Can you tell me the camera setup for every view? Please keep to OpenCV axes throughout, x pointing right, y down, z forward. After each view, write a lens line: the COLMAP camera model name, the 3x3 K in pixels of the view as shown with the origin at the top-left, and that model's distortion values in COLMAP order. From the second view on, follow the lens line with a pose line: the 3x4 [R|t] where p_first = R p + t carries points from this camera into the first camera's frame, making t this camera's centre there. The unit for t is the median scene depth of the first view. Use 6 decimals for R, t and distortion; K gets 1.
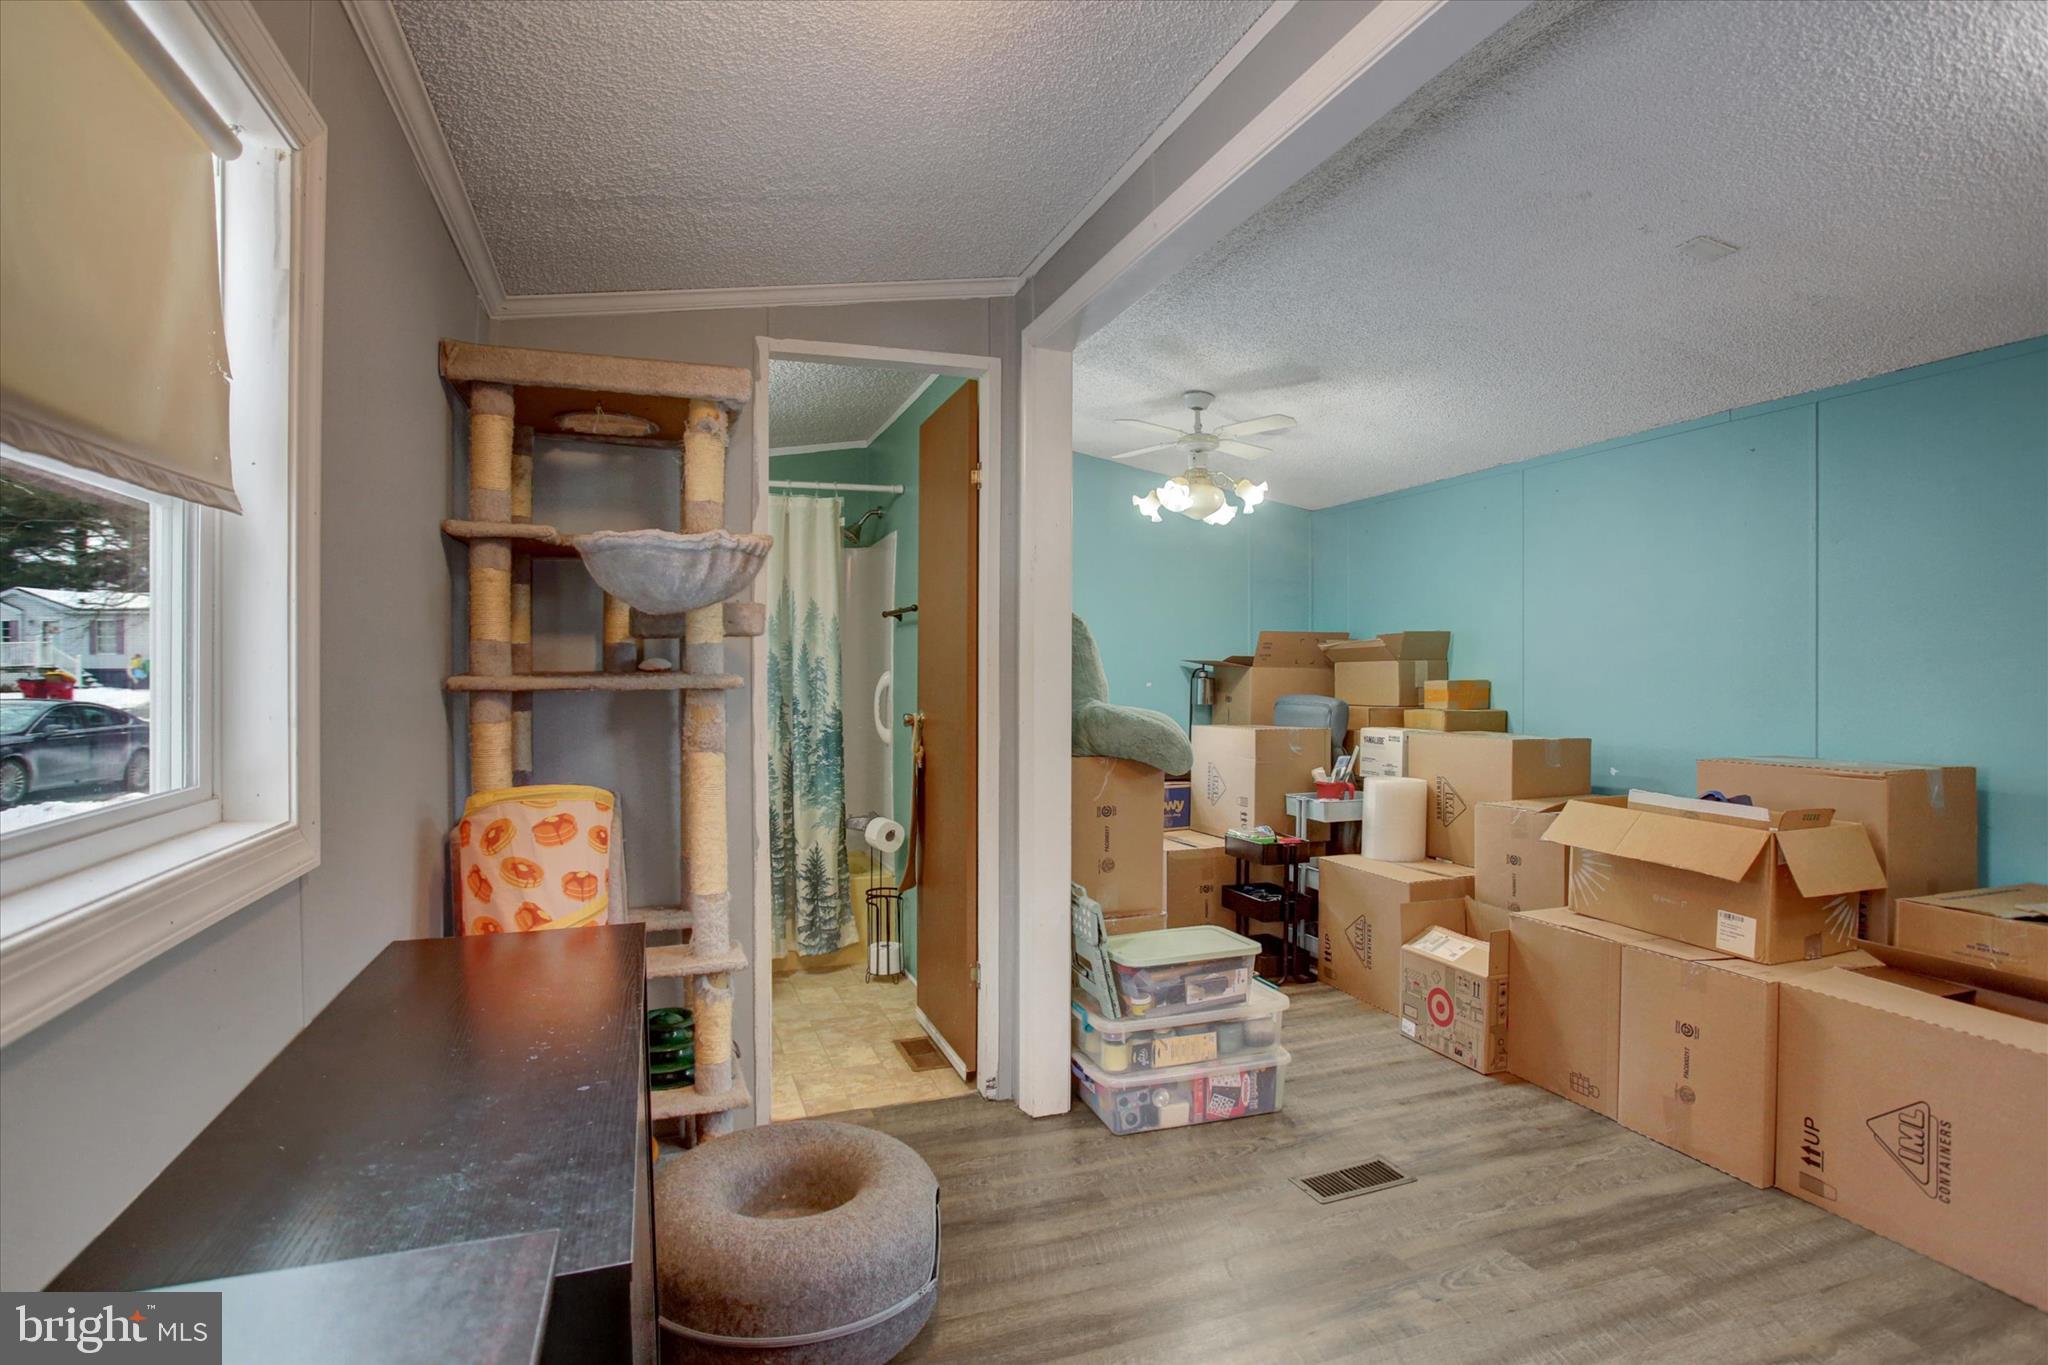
lens RADIAL K [[1042.2, 0, 1026.9], [0, 1042.2, 682.6], [0, 0, 1]] dist [-0.045150, 0.002865]
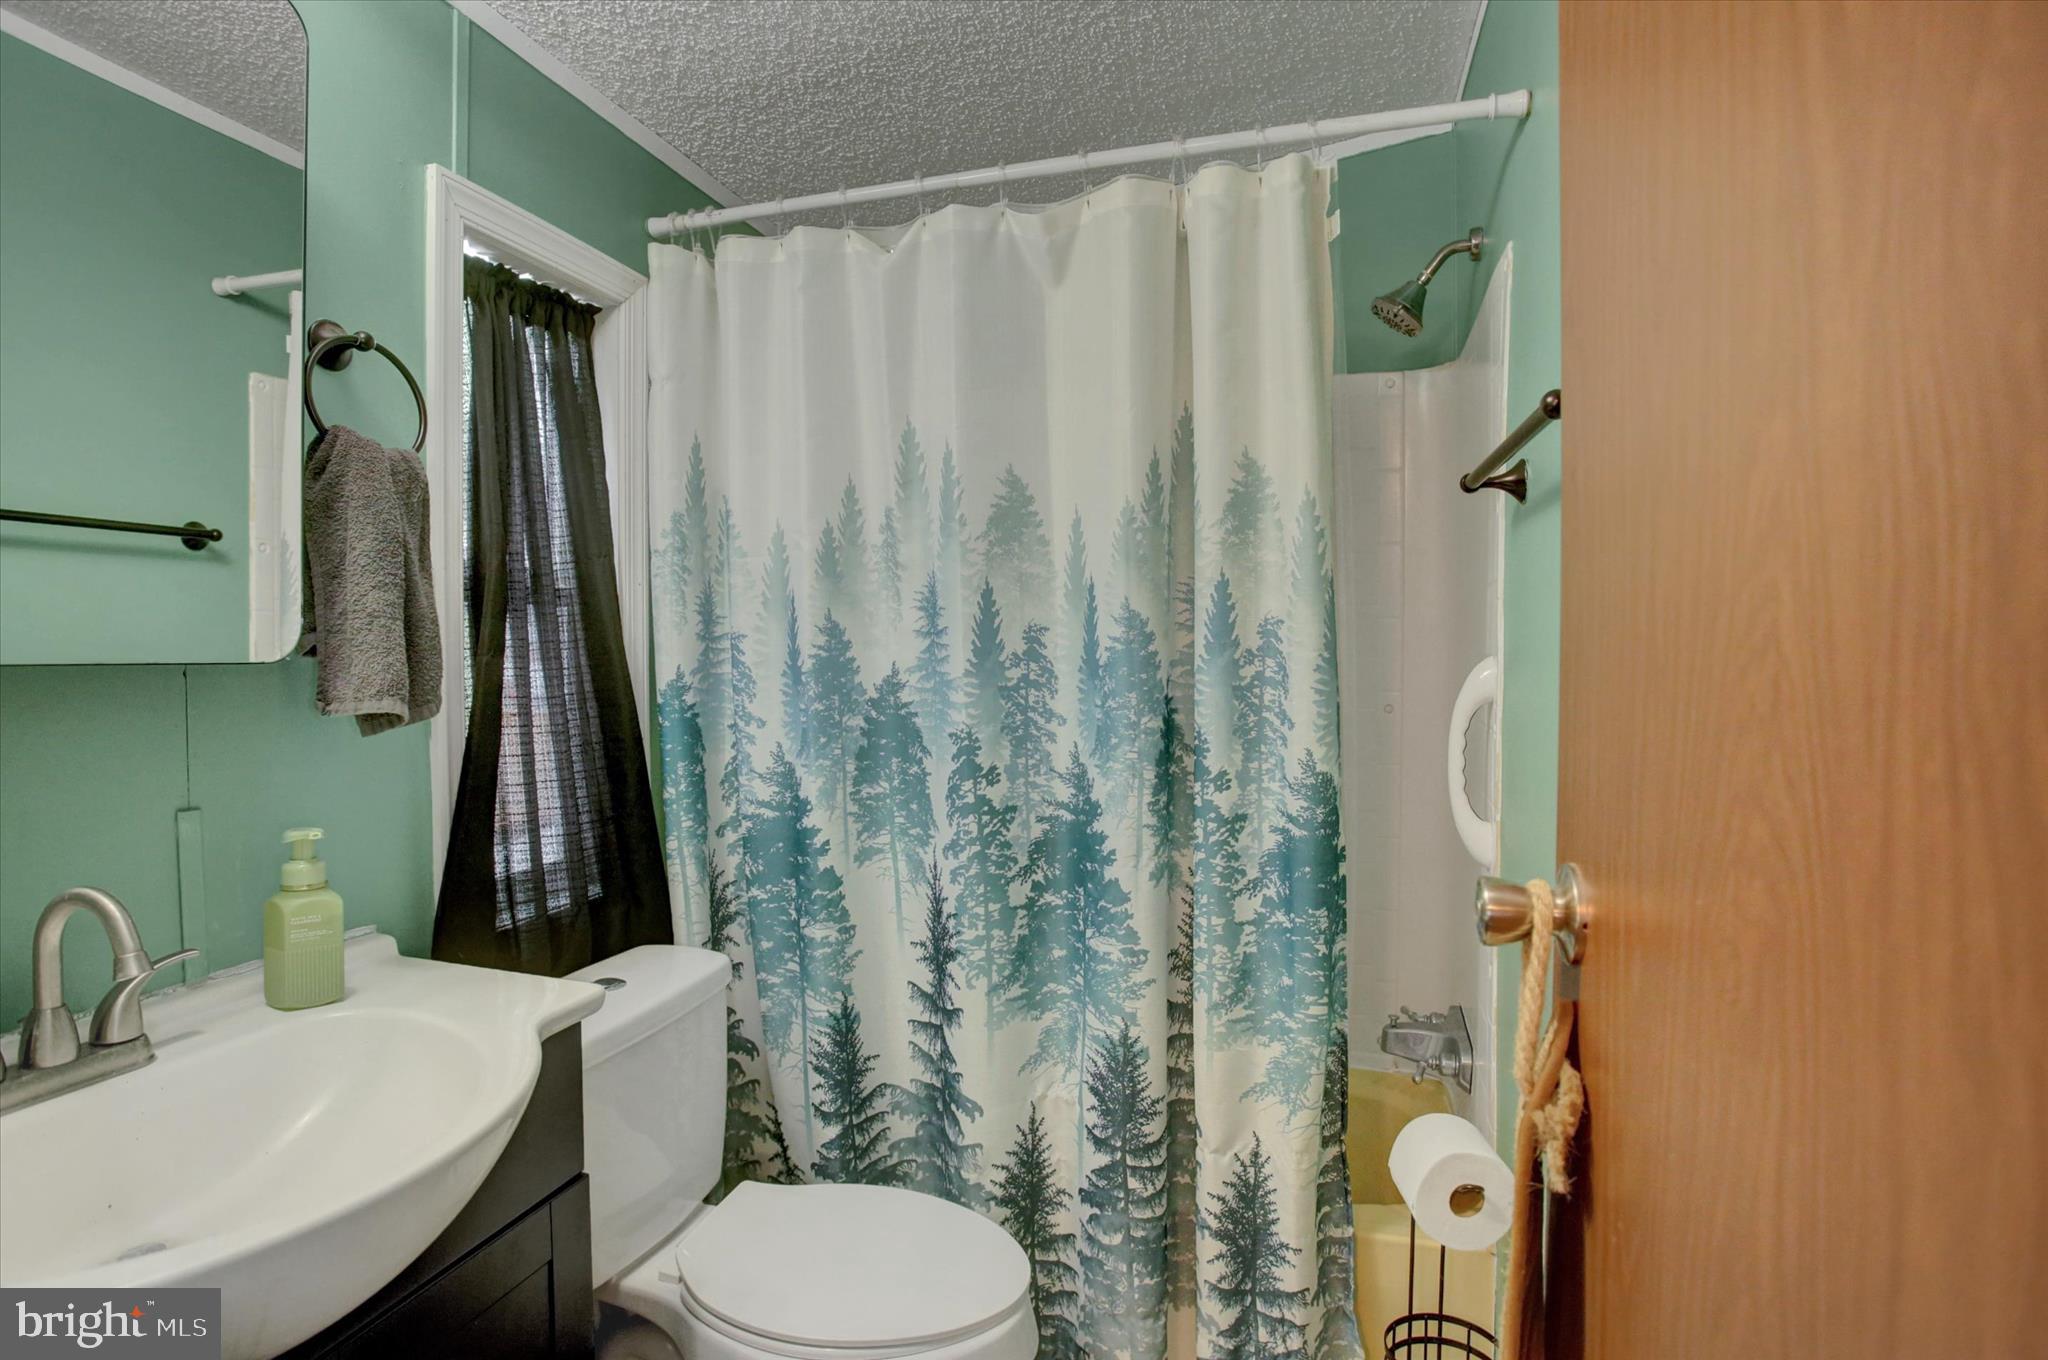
lens RADIAL K [[1042.2, 0, 1022.8], [0, 1042.2, 686.2], [0, 0, 1]] dist [-0.045150, 0.002865]
pose [[0.811743, 0.015535, -0.583808, -0.062856], [-0.000228, 0.999654, 0.026284, -0.011100], [0.584015, -0.021202, 0.811466, 0.670558]]
